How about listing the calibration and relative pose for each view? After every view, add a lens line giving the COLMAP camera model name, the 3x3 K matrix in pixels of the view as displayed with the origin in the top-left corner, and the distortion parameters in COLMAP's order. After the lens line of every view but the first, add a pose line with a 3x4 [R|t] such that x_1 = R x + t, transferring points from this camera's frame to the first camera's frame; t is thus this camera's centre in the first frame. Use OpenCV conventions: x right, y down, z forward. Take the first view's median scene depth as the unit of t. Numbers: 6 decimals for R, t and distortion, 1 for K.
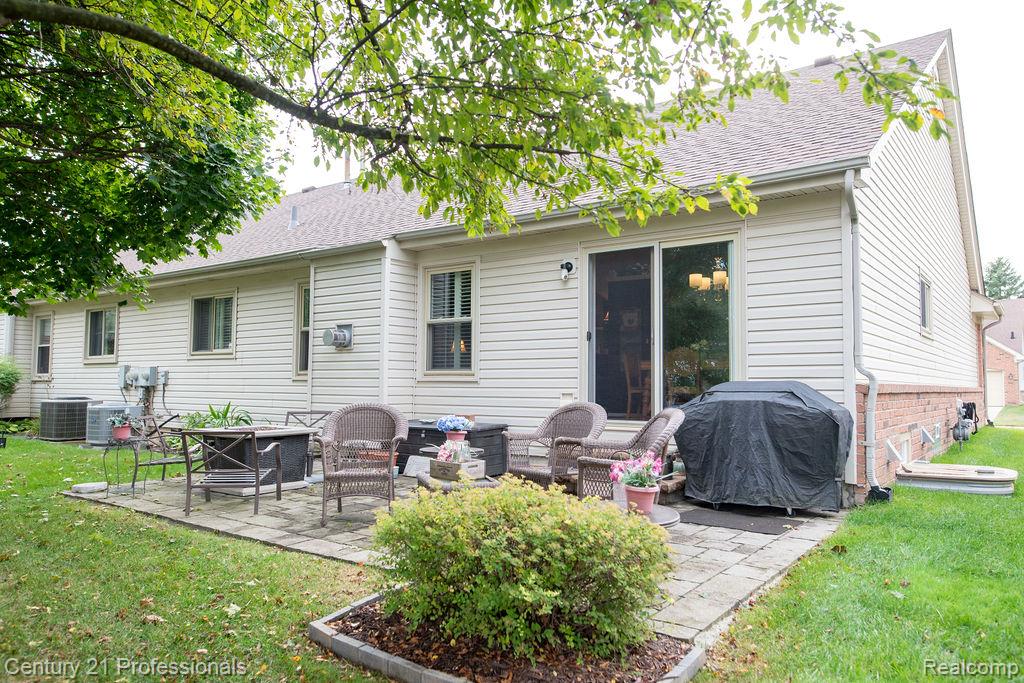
lens RADIAL K [[722.2, 0, 509.2], [0, 722.2, 342.4], [0, 0, 1]] dist [0.008838, -0.000864]
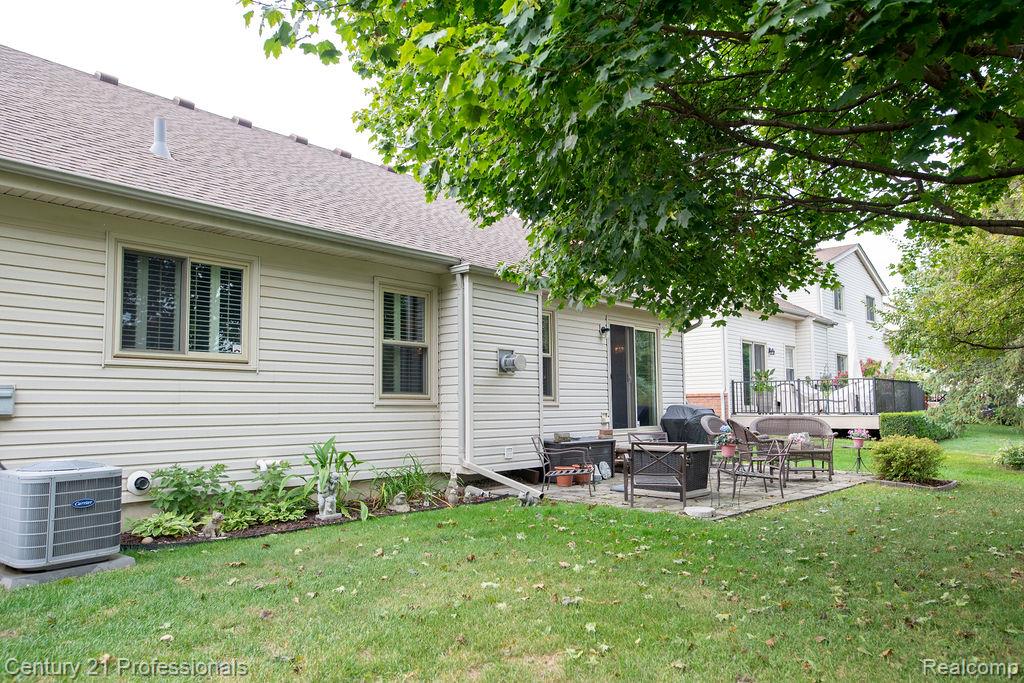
lens RADIAL K [[722.2, 0, 511.4], [0, 722.2, 342.2], [0, 0, 1]] dist [0.008838, -0.000864]
pose [[0.071004, 0.080449, 0.994227, -1.247992], [-0.055546, 0.995515, -0.076587, 0.042092], [-0.995928, -0.049787, 0.075154, 0.929557]]
